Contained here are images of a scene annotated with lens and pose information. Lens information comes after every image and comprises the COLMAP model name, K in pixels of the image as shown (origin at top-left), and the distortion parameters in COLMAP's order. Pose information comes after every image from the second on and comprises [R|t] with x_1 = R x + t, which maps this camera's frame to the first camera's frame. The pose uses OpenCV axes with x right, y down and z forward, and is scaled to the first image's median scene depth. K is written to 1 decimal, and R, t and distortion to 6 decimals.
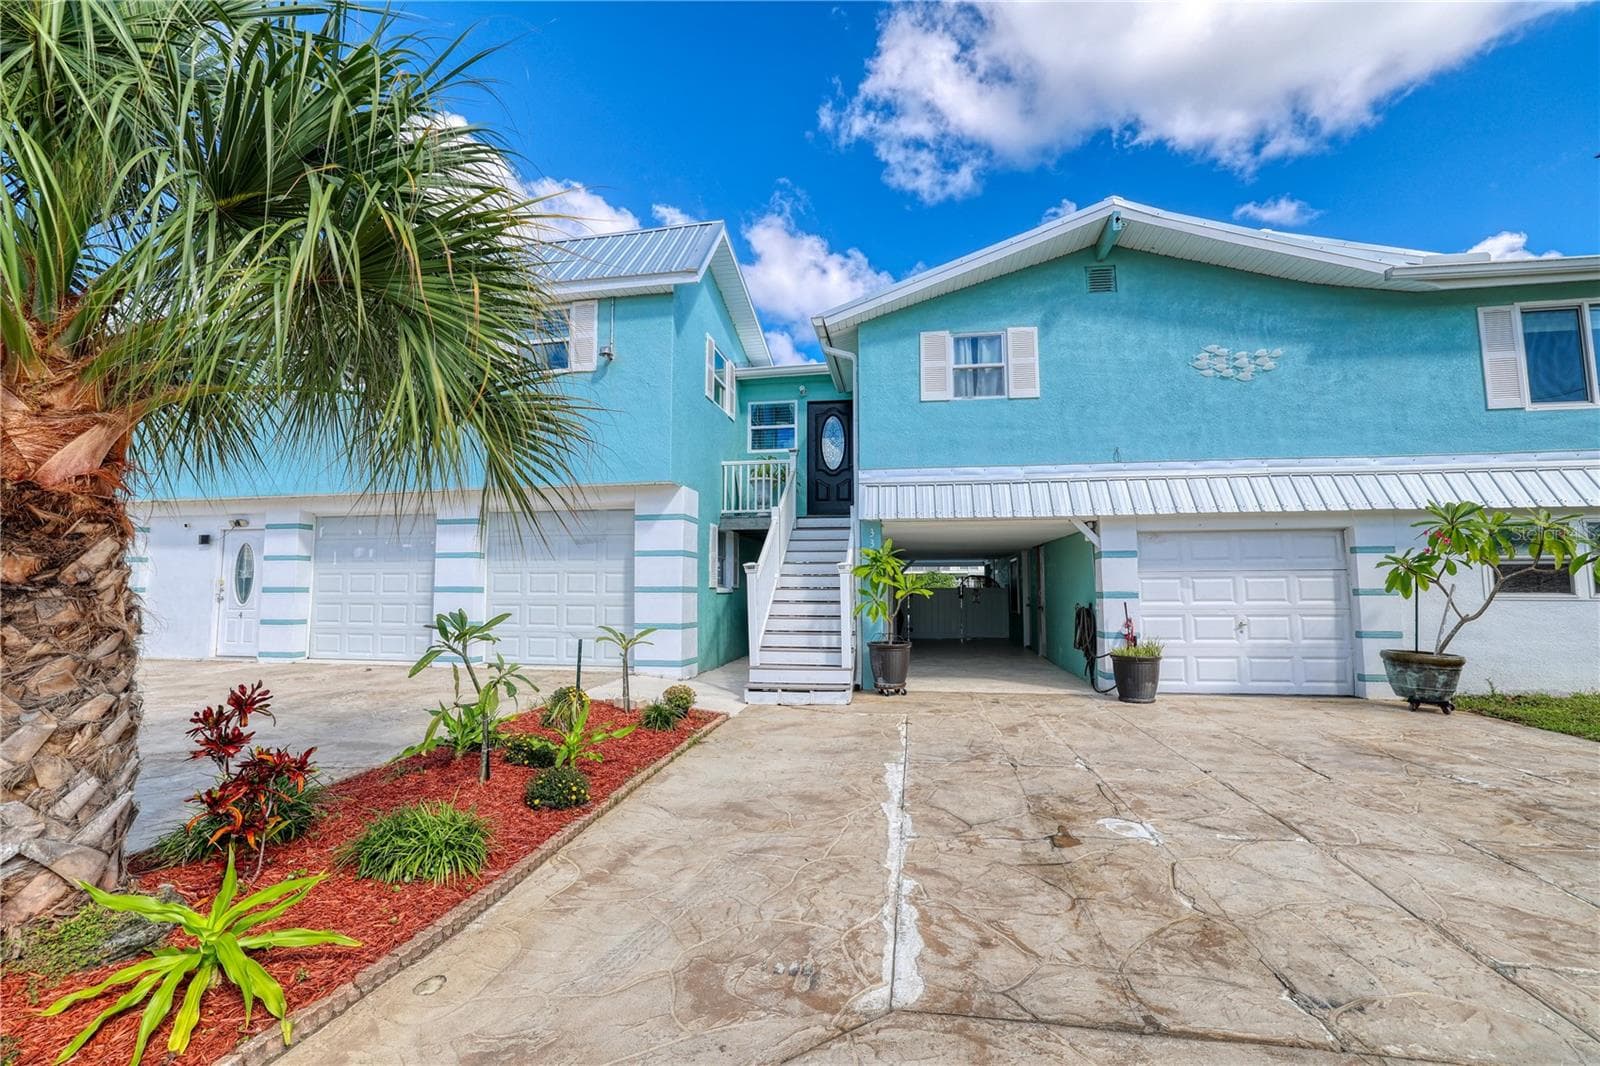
lens RADIAL K [[673.2, 0, 798.0], [0, 673.2, 539.0], [0, 0, 1]] dist [-0.001834, -0.000445]
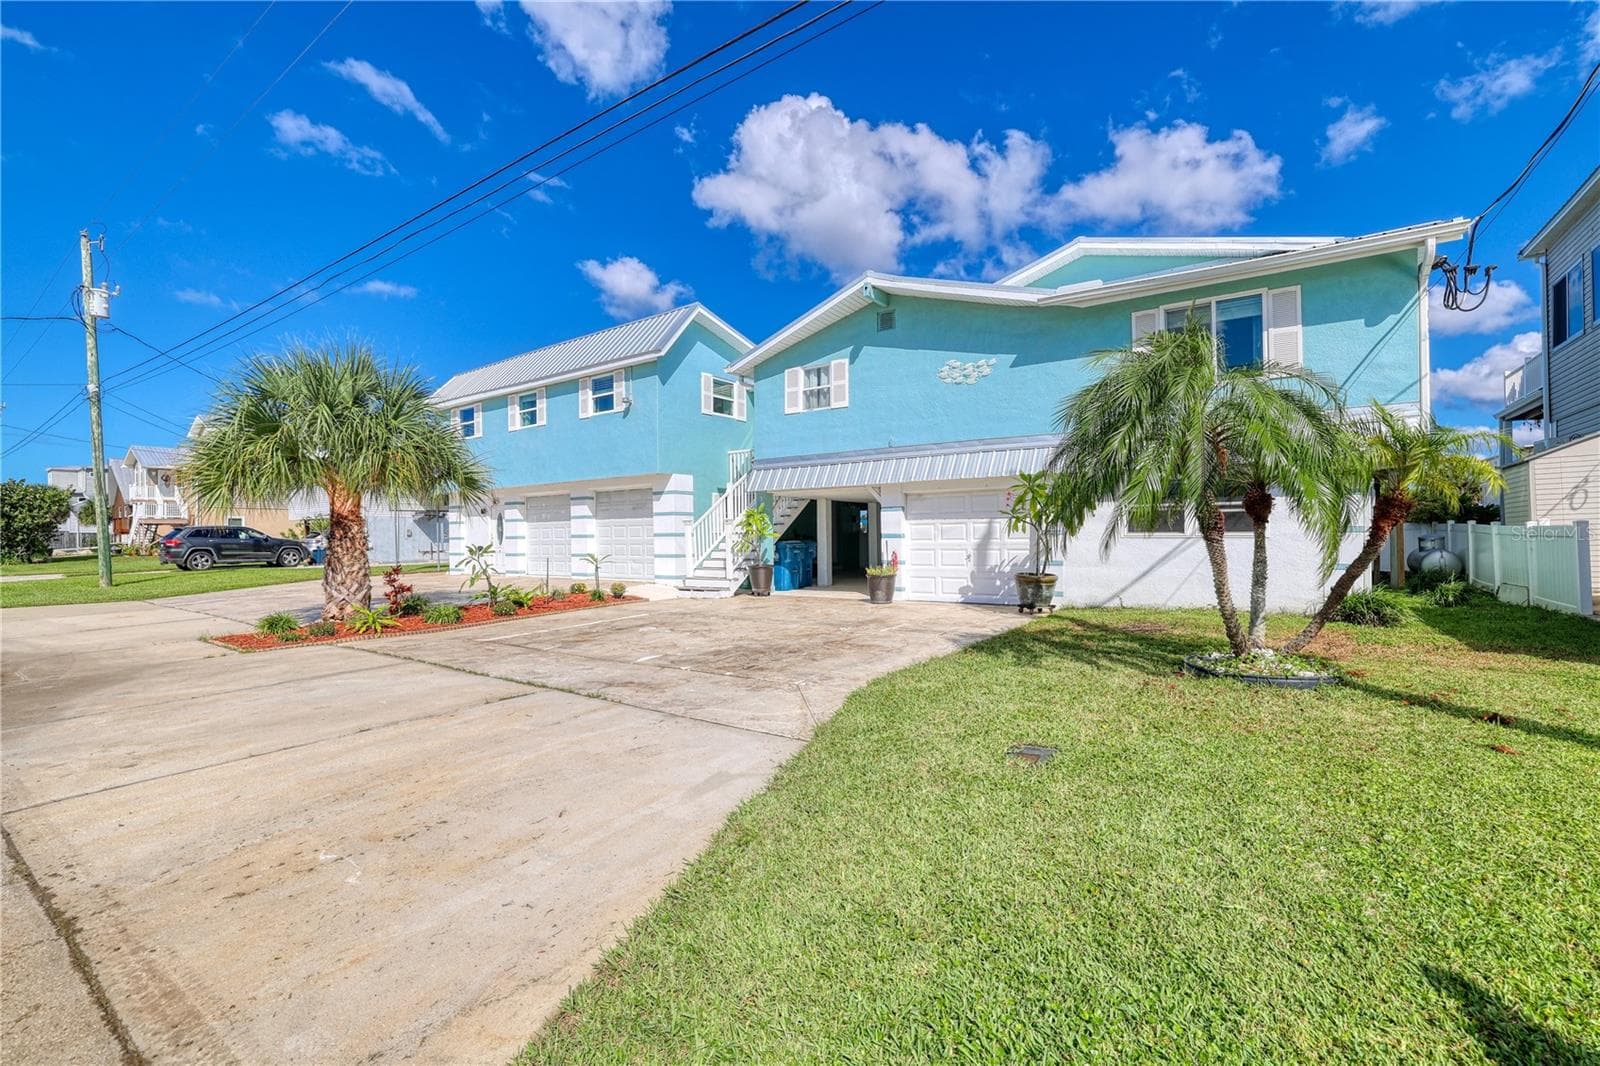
lens RADIAL K [[673.2, 0, 788.4], [0, 673.2, 528.8], [0, 0, 1]] dist [-0.001834, -0.000445]
pose [[0.906171, -0.014818, -0.422652, 0.863393], [0.043814, 0.997298, 0.058973, -0.030817], [0.420635, -0.071957, 0.904372, -0.445798]]
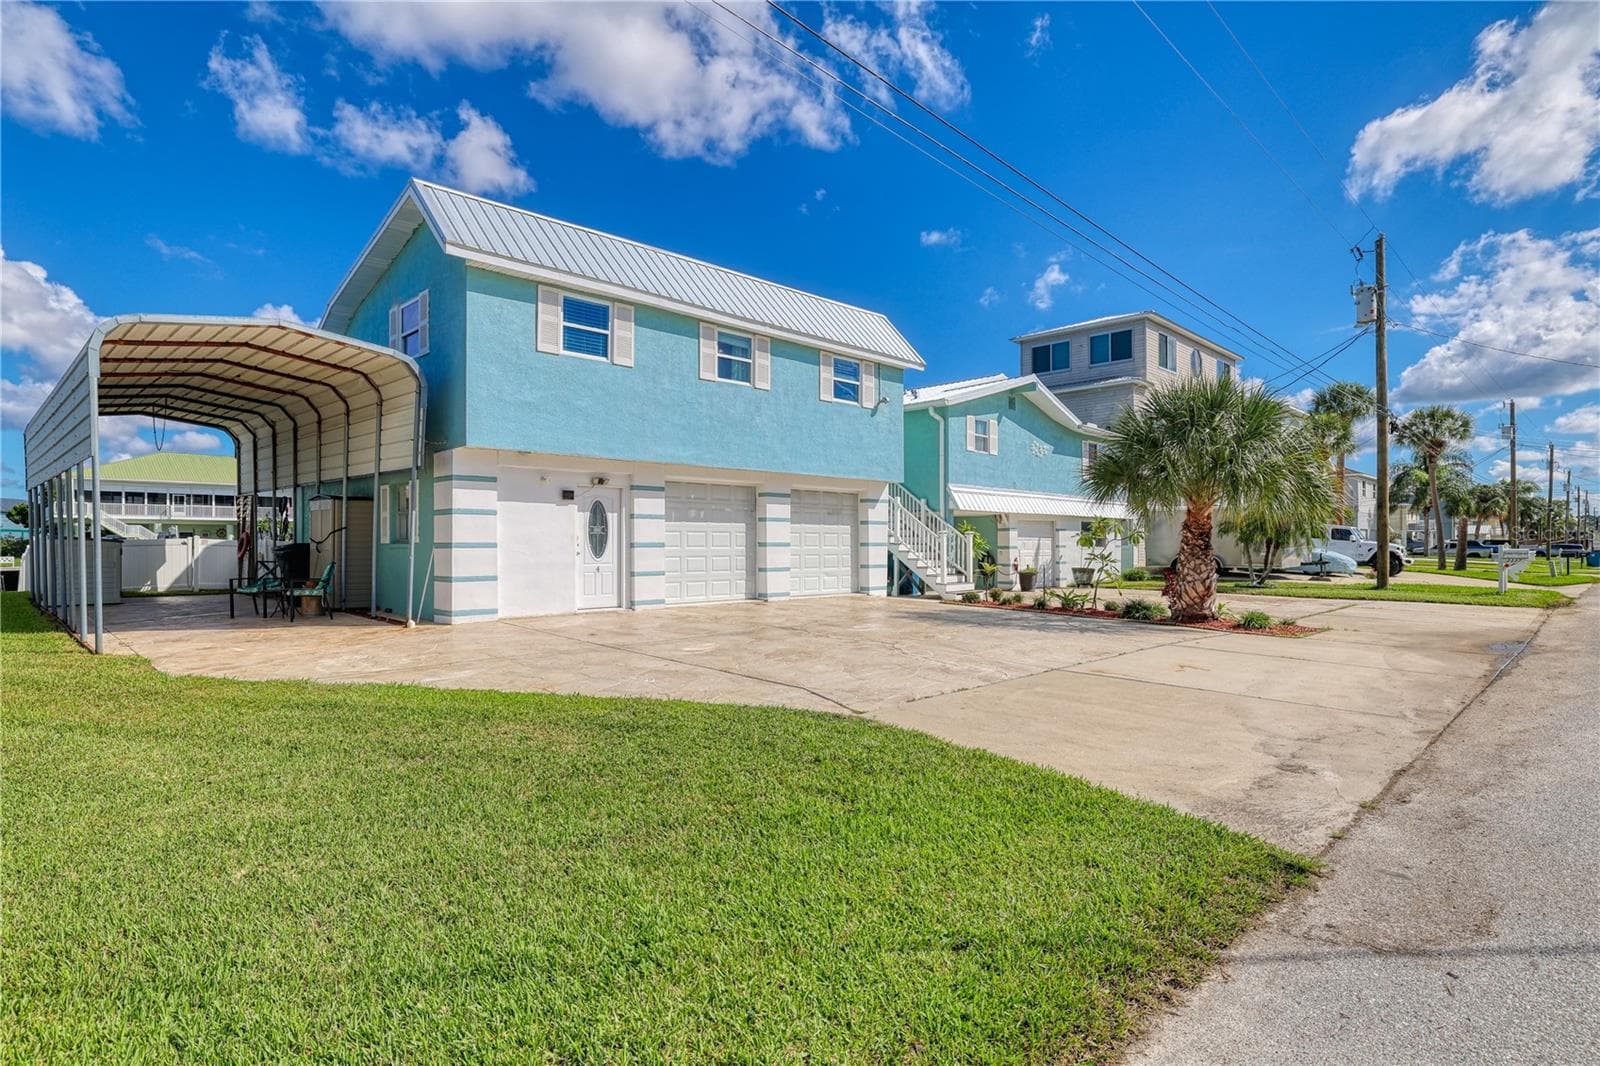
lens RADIAL K [[813.9, 0, 802.4], [0, 813.9, 537.0], [0, 0, 1]] dist [-0.028040, -0.000487]
pose [[0.573342, 0.008839, 0.819269, -2.092781], [-0.062794, 0.997475, 0.033182, 0.000549], [-0.816906, -0.070470, 0.572449, 0.009217]]
